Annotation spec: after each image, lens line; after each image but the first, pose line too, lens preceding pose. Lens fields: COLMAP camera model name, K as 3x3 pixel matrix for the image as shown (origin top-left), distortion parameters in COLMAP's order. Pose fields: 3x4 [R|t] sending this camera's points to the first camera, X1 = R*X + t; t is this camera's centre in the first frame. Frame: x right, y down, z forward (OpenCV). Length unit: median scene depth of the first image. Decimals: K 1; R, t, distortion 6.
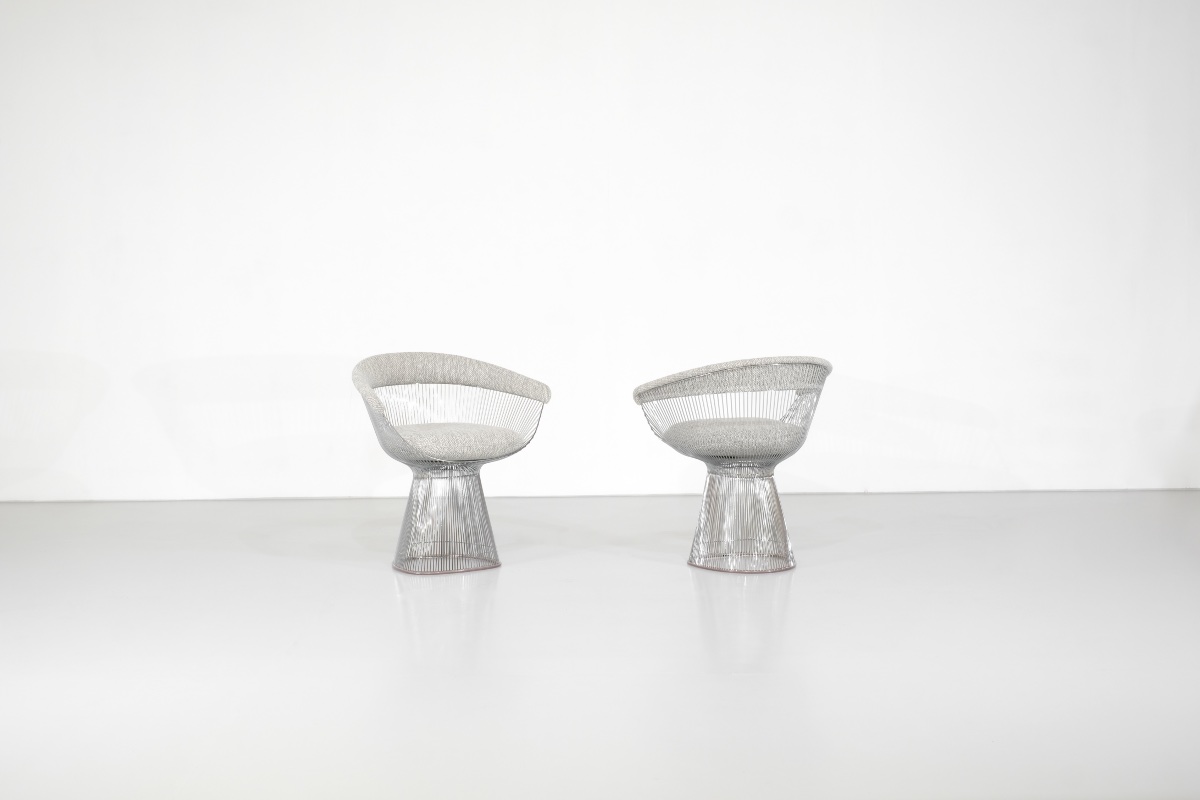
lens RADIAL K [[1909.4, 0, 597.4], [0, 1909.4, 401.2], [0, 0, 1]] dist [-0.054432, 0.000000]
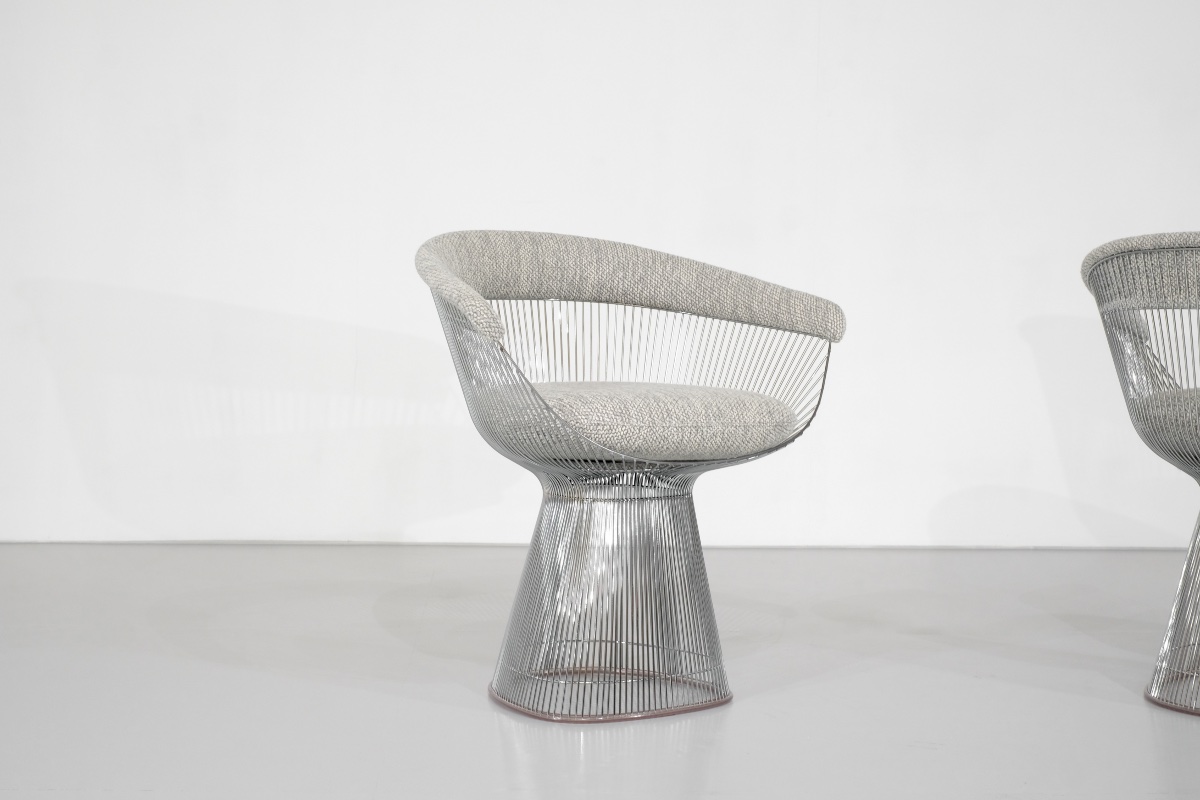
lens RADIAL K [[1909.4, 0, 599.6], [0, 1909.4, 398.7], [0, 0, 1]] dist [-0.054432, 0.000000]
pose [[0.998952, 0.021089, 0.040613, -0.101619], [-0.019942, 0.999397, -0.028439, 0.028668], [-0.041188, 0.027599, 0.998770, 0.549121]]
